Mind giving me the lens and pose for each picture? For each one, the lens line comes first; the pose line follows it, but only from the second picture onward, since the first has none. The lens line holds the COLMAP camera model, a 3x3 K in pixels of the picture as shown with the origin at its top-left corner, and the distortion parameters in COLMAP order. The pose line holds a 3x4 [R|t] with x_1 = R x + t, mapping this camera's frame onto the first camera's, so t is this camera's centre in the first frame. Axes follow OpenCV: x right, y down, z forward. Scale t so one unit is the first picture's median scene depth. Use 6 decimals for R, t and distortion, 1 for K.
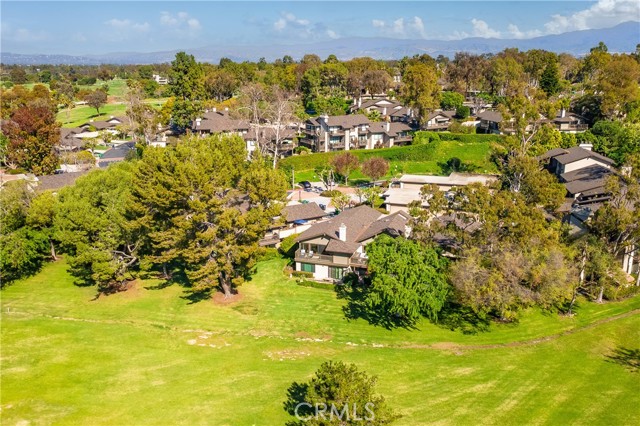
lens RADIAL K [[553.4, 0, 316.1], [0, 553.4, 216.3], [0, 0, 1]] dist [0.027097, 0.019010]
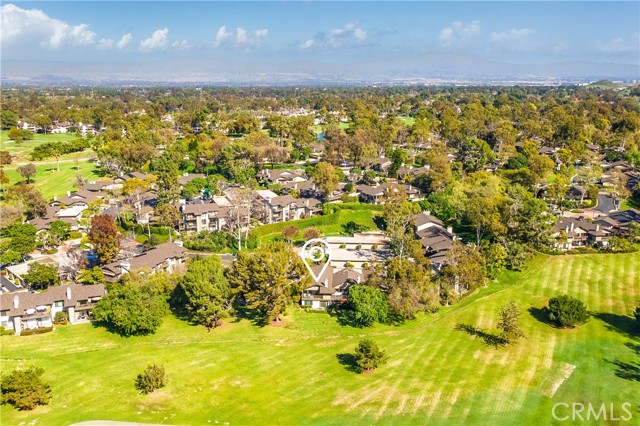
lens RADIAL K [[553.4, 0, 313.8], [0, 553.4, 213.1], [0, 0, 1]] dist [0.027097, 0.019010]
pose [[0.959150, -0.053365, 0.277819, -0.513395], [0.064644, 0.997408, -0.031594, -0.155249], [-0.275413, 0.048263, 0.960114, -0.855870]]
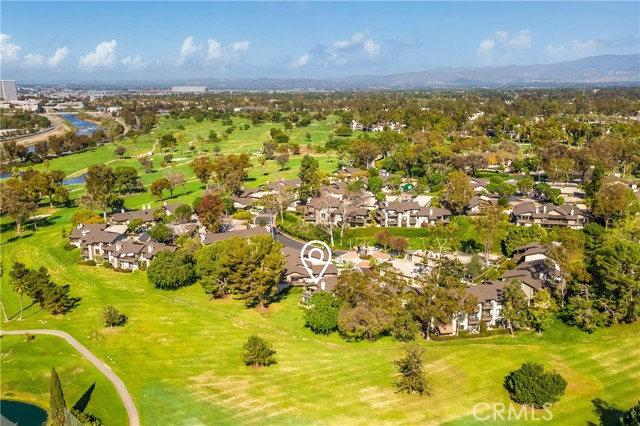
lens RADIAL K [[553.4, 0, 319.6], [0, 553.4, 215.2], [0, 0, 1]] dist [0.027097, 0.019010]
pose [[0.923793, 0.089644, -0.372251, 0.737656], [-0.103522, 0.994475, -0.017420, -0.180690], [0.368633, 0.054628, 0.927969, -0.837277]]
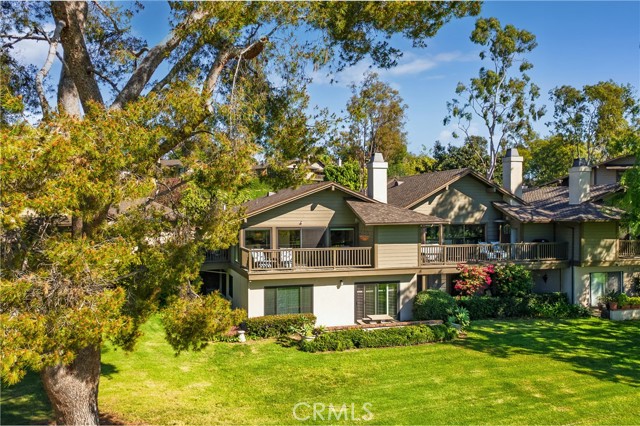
lens RADIAL K [[553.4, 0, 319.5], [0, 553.4, 215.4], [0, 0, 1]] dist [0.027097, 0.019010]
pose [[0.799389, -0.004677, 0.600796, -0.183629], [0.150922, 0.969470, -0.193263, 0.109146], [-0.581550, 0.245165, 0.775689, 0.747894]]
